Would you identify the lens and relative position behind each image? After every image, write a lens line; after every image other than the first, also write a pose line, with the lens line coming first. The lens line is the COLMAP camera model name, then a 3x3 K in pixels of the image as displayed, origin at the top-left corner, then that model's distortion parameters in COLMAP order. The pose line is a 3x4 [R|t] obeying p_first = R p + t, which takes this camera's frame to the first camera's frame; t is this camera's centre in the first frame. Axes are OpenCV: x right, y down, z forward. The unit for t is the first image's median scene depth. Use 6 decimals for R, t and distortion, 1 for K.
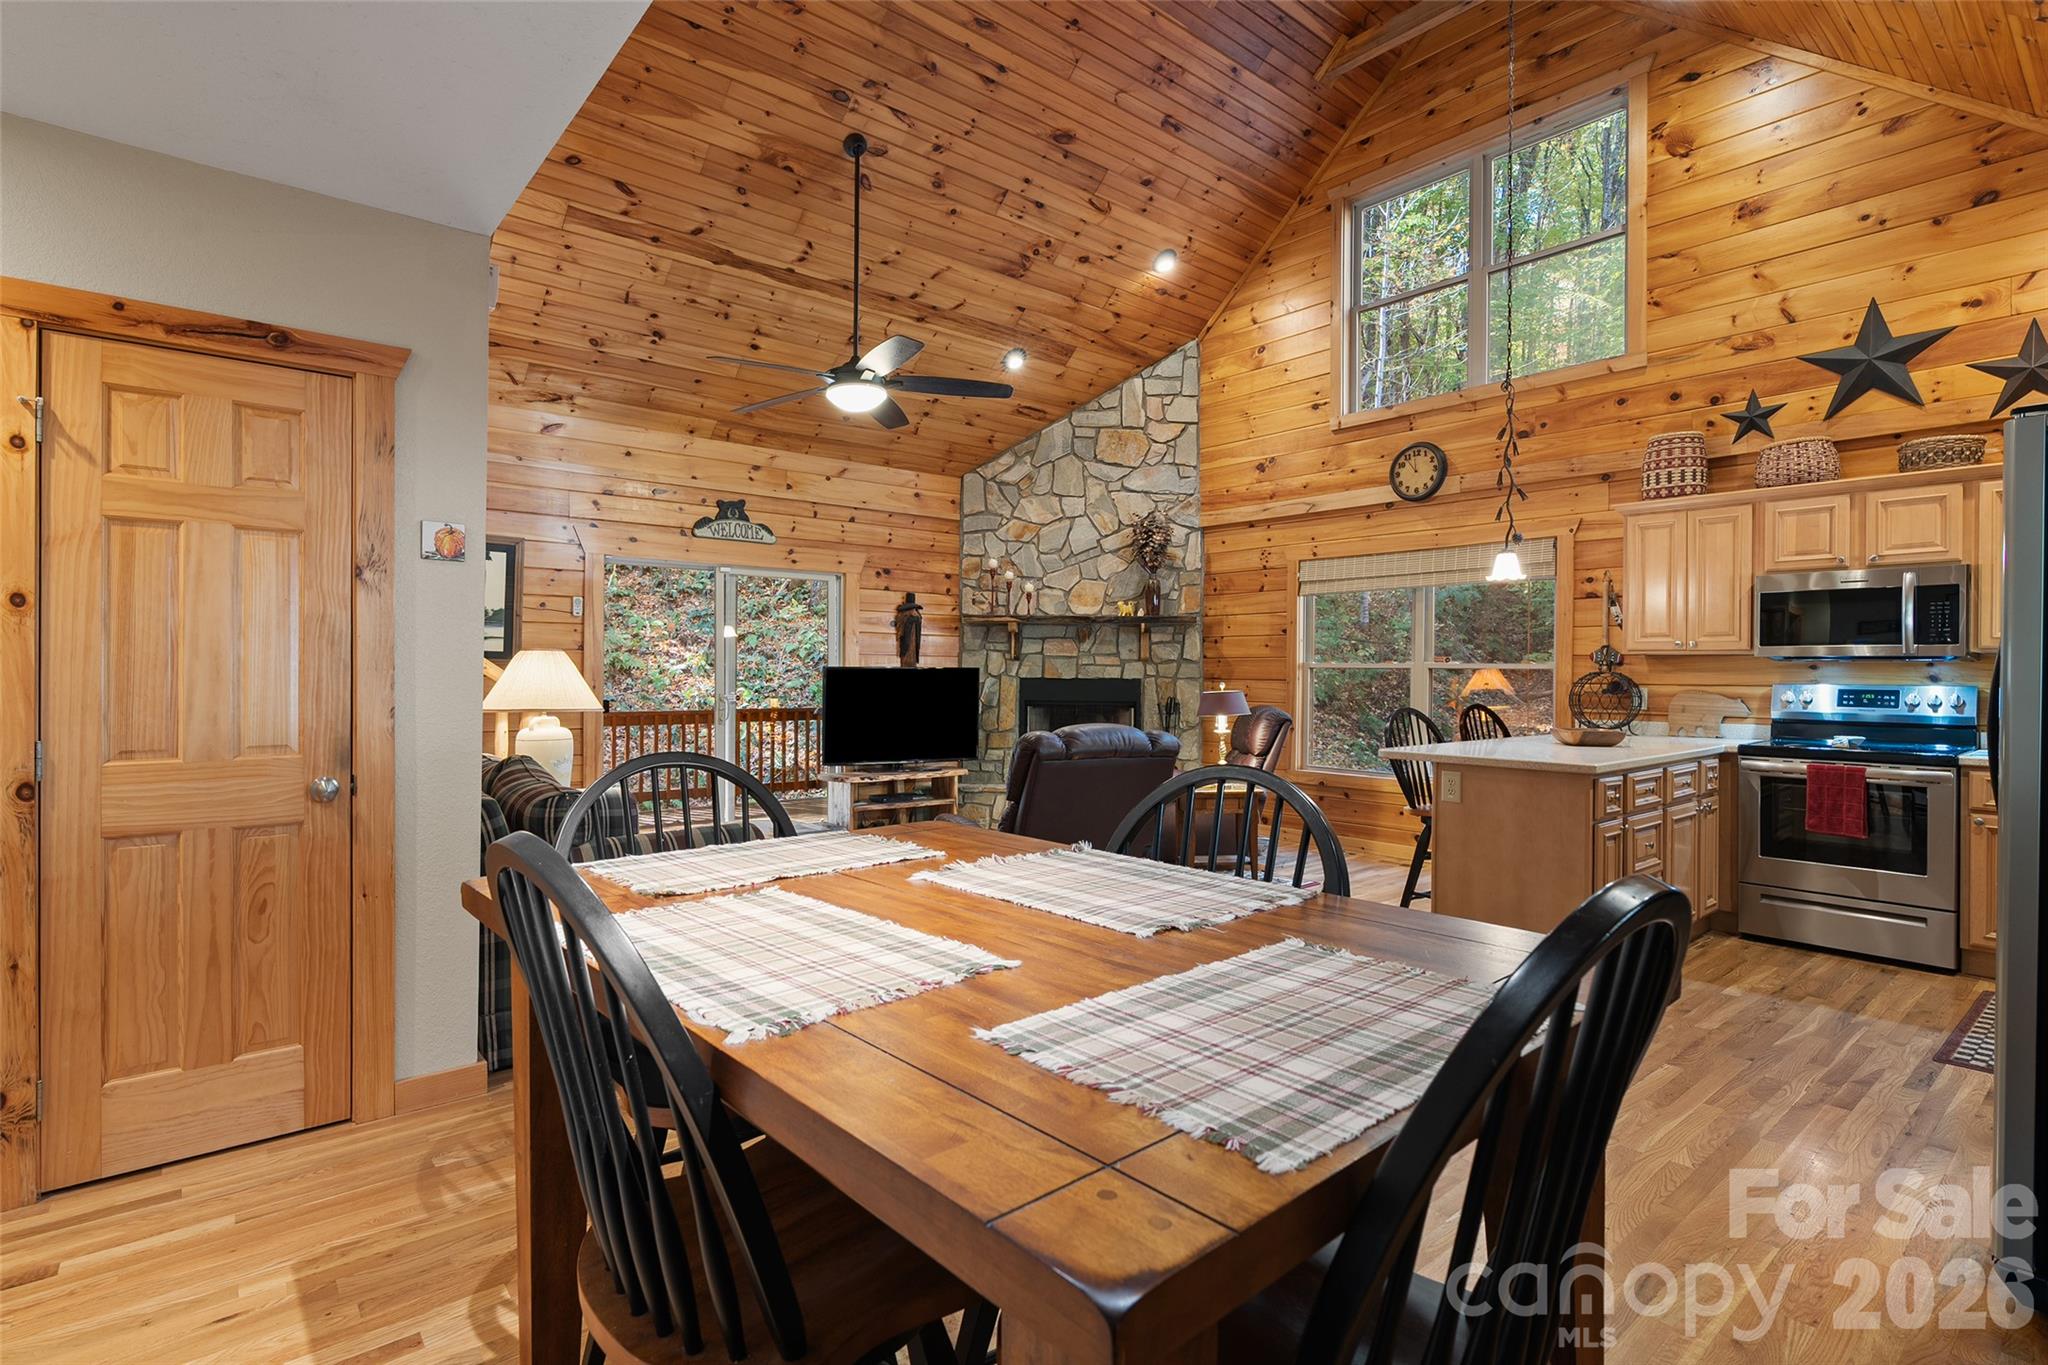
lens RADIAL K [[1003.3, 0, 1010.3], [0, 1003.3, 672.4], [0, 0, 1]] dist [-0.000342, 0.000800]
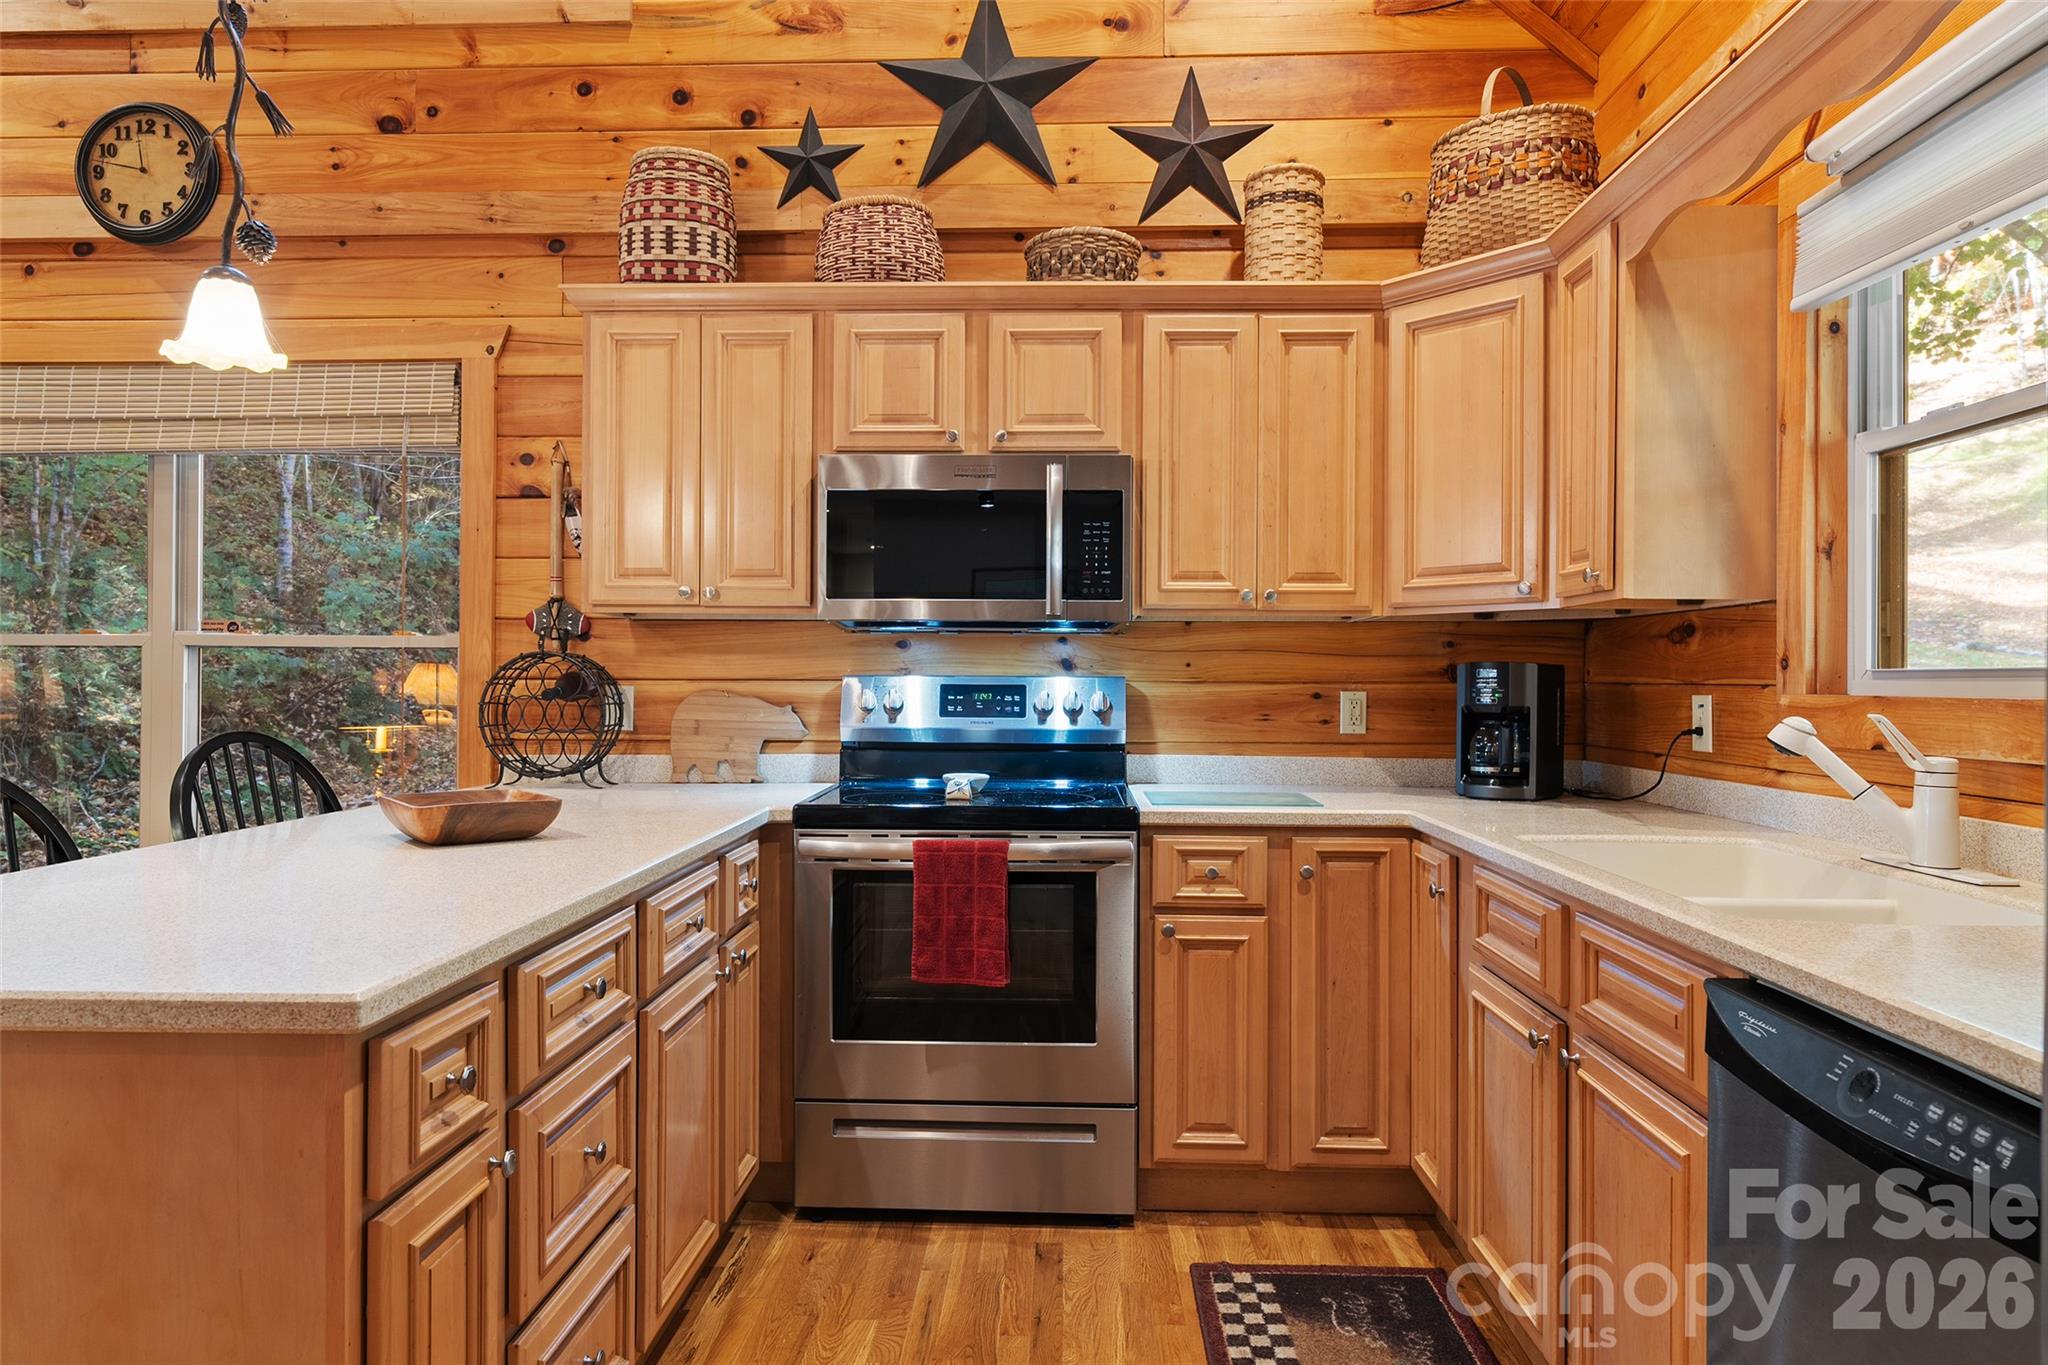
lens RADIAL K [[1254.3, 0, 1023.7], [0, 1254.3, 669.3], [0, 0, 1]] dist [0.004915, -0.000857]
pose [[0.671718, 0.000272, 0.740807, 0.279755], [0.001198, 0.999998, -0.001453, 0.007674], [-0.740806, 0.001863, 0.671717, 0.404899]]
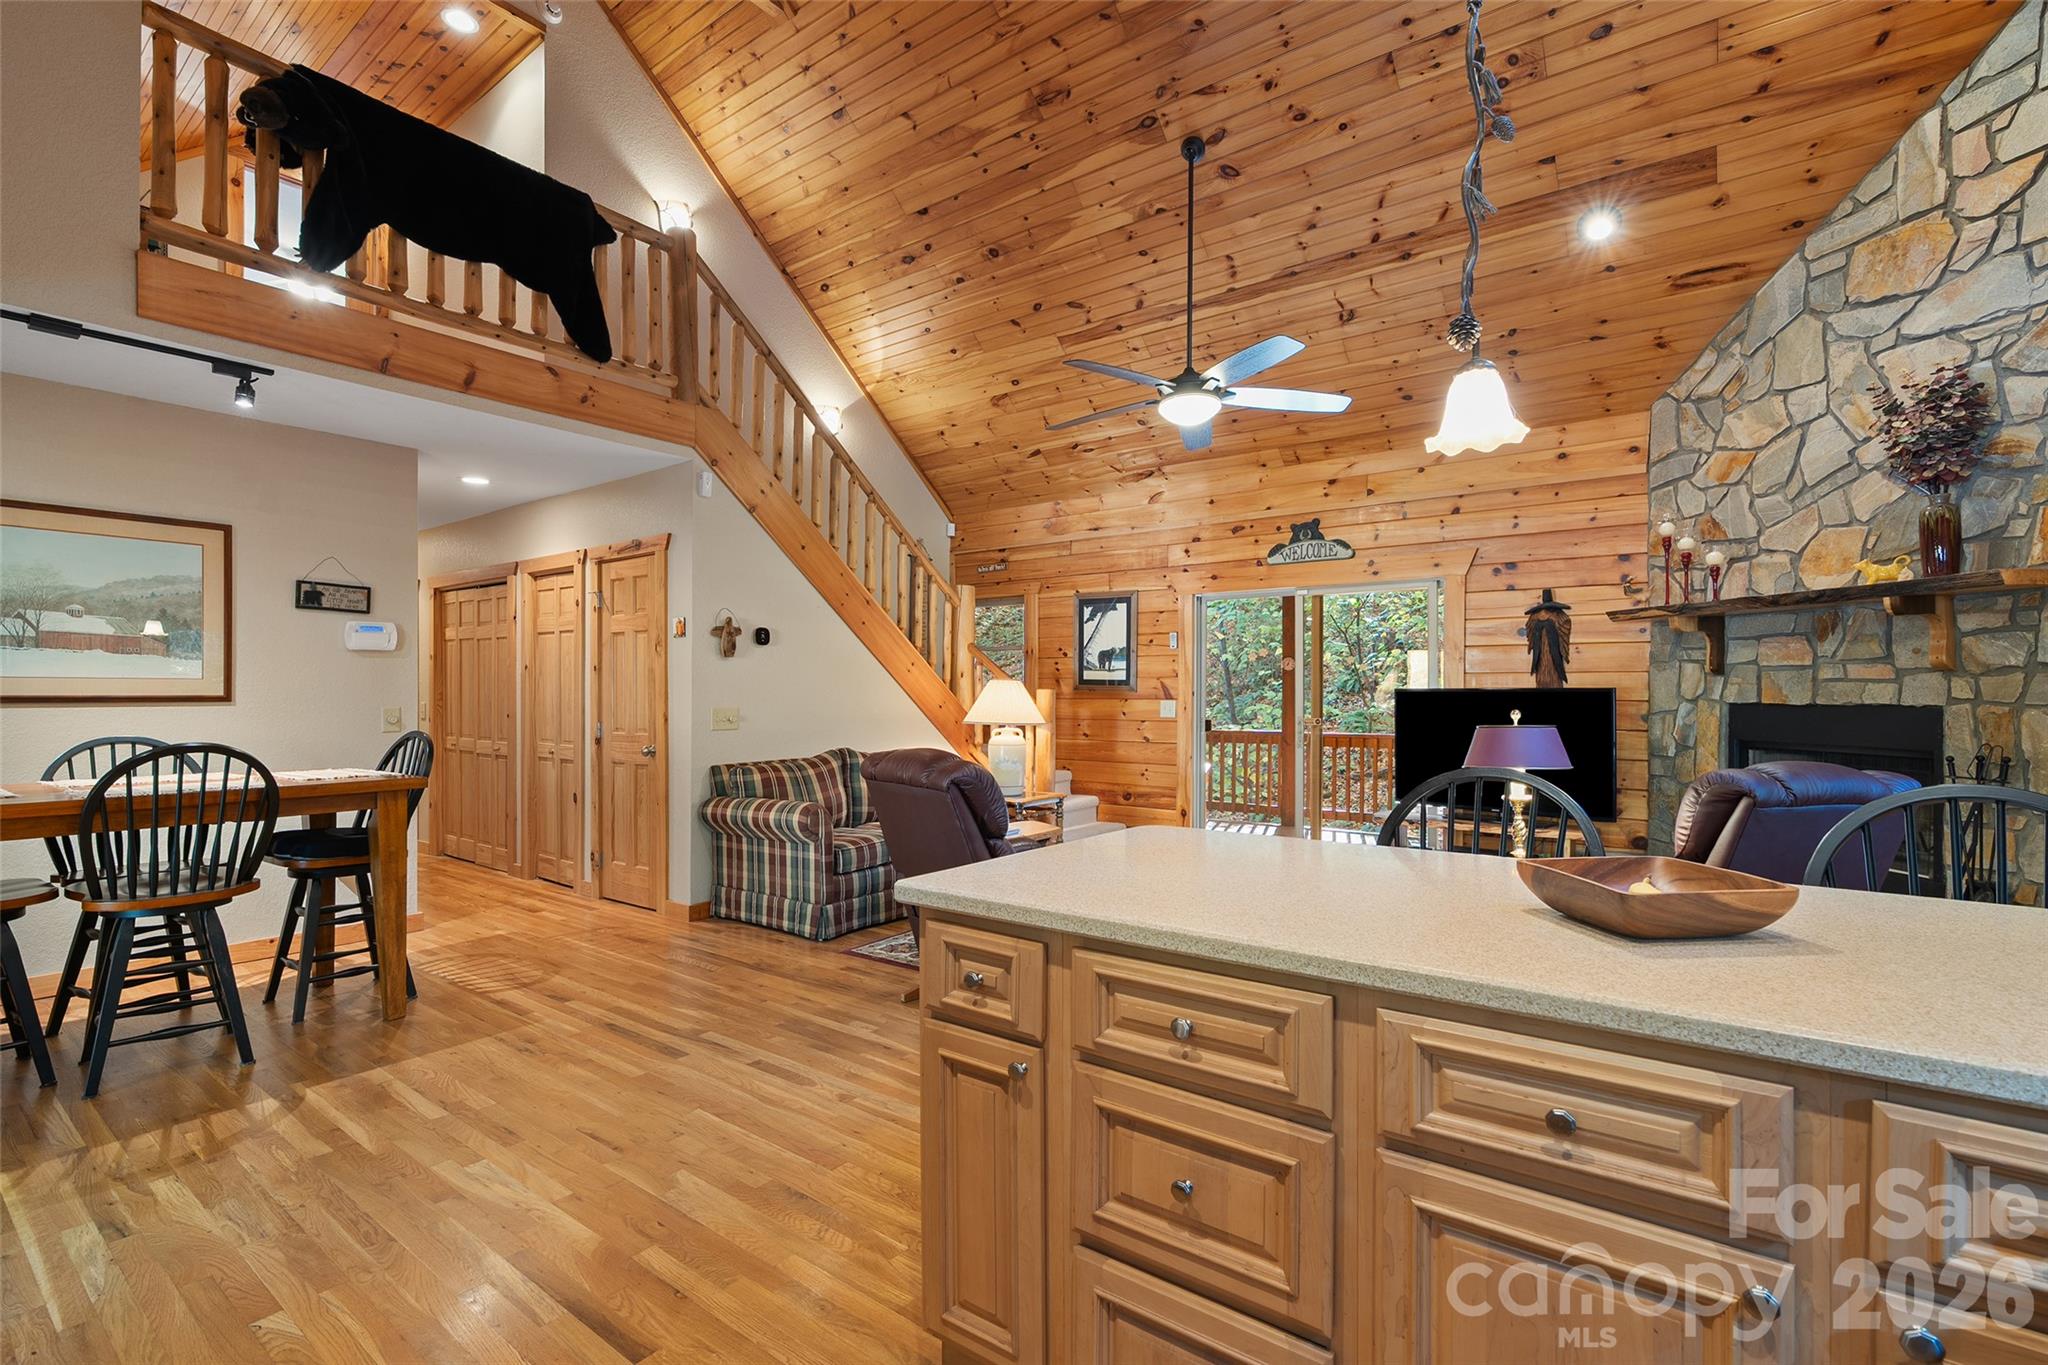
lens RADIAL K [[926.1, 0, 1028.0], [0, 926.1, 701.1], [0, 0, 1]] dist [-0.006349, 0.002472]
pose [[0.233689, 0.002896, -0.972307, 0.613715], [0.001068, 0.999994, 0.003235, 0.002713], [0.972311, -0.001794, 0.233685, 0.580243]]
